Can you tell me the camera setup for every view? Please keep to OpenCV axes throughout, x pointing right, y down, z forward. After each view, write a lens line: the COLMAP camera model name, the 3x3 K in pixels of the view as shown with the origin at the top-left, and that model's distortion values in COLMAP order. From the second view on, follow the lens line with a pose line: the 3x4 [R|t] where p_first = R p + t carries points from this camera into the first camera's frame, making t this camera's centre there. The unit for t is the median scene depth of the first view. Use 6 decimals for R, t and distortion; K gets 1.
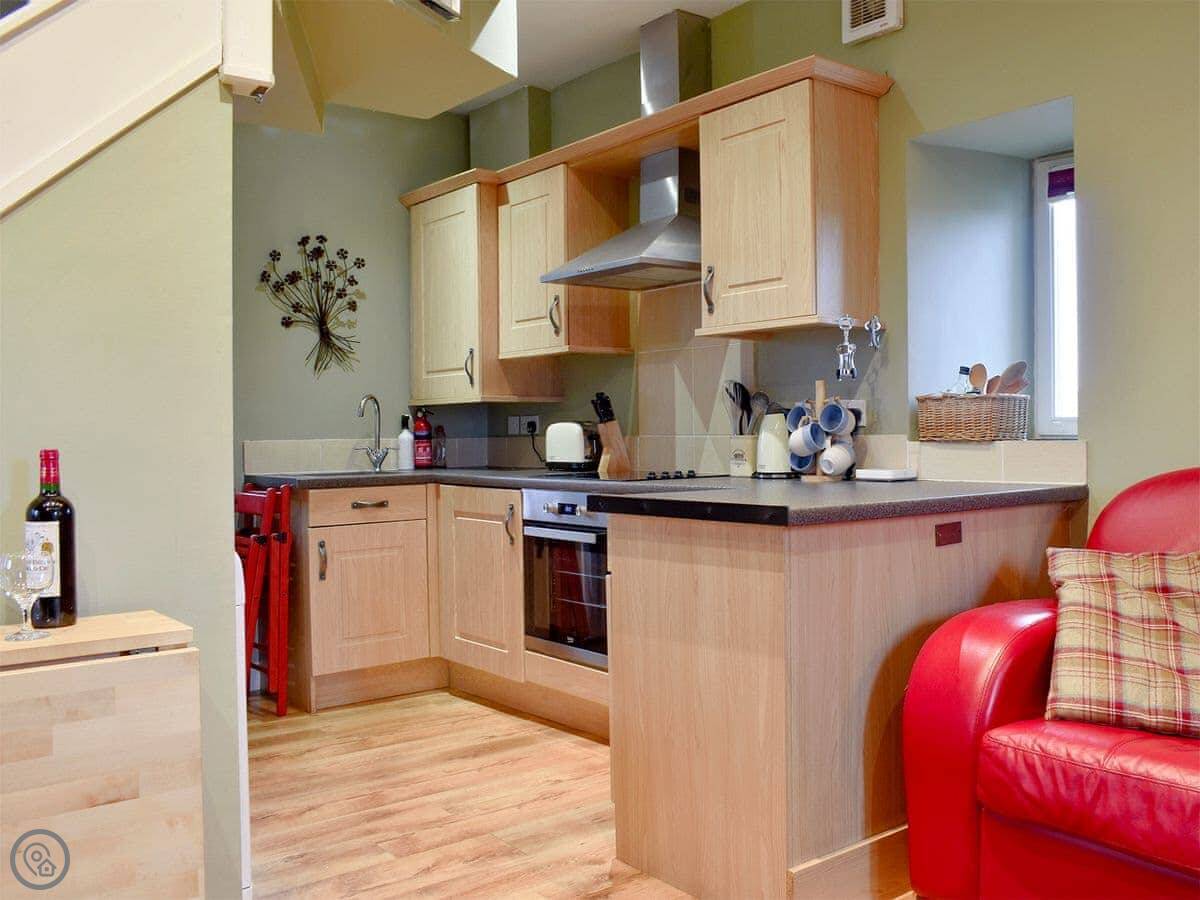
lens RADIAL K [[1082.6, 0, 730.6], [0, 1082.6, 456.2], [0, 0, 1]] dist [-0.009784, -0.003177]
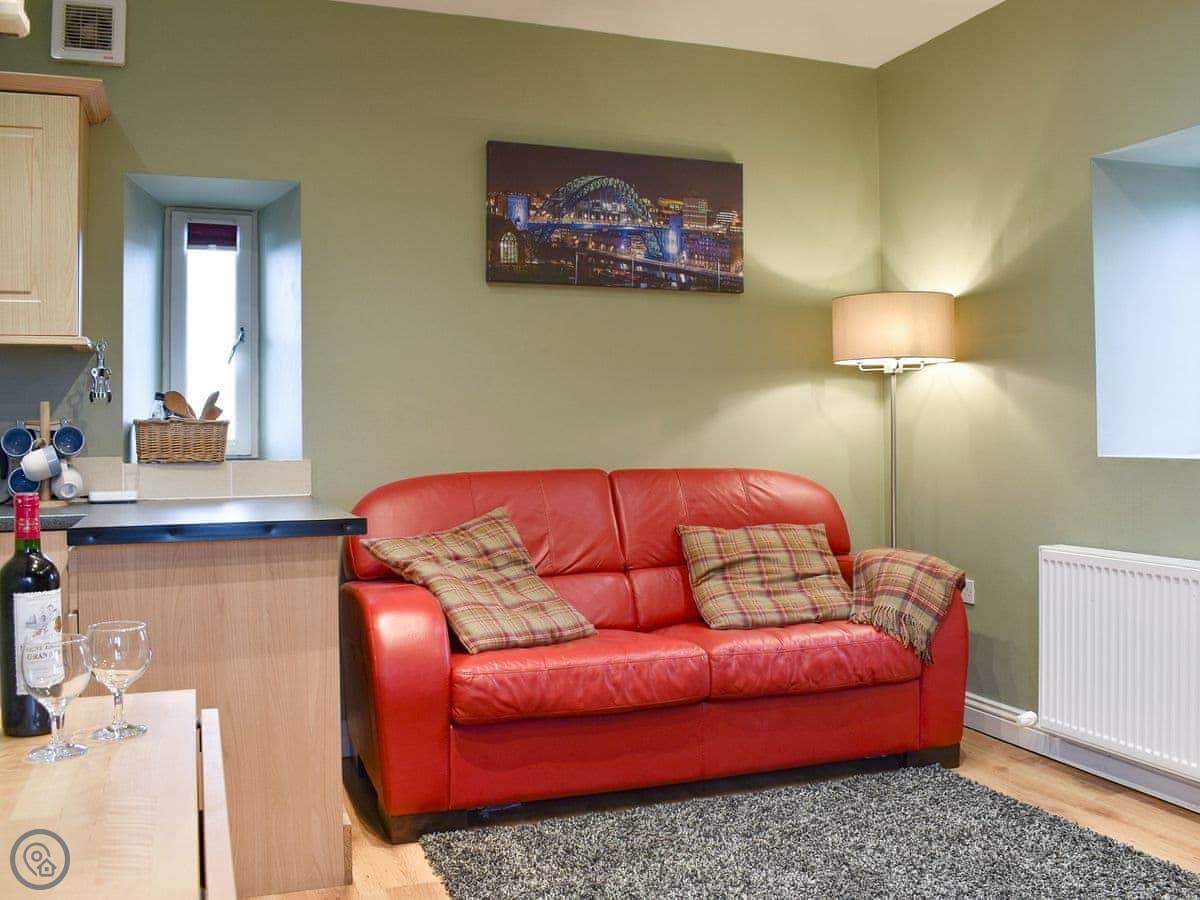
lens RADIAL K [[1110.9, 0, 600.0], [0, 1110.9, 450.0], [0, 0, 1]] dist [-0.039860, 0.008971]
pose [[0.375065, -0.009399, 0.926951, -0.511415], [0.026591, 0.999646, -0.000623, -0.011028], [-0.926617, 0.024882, 0.375183, 0.146519]]
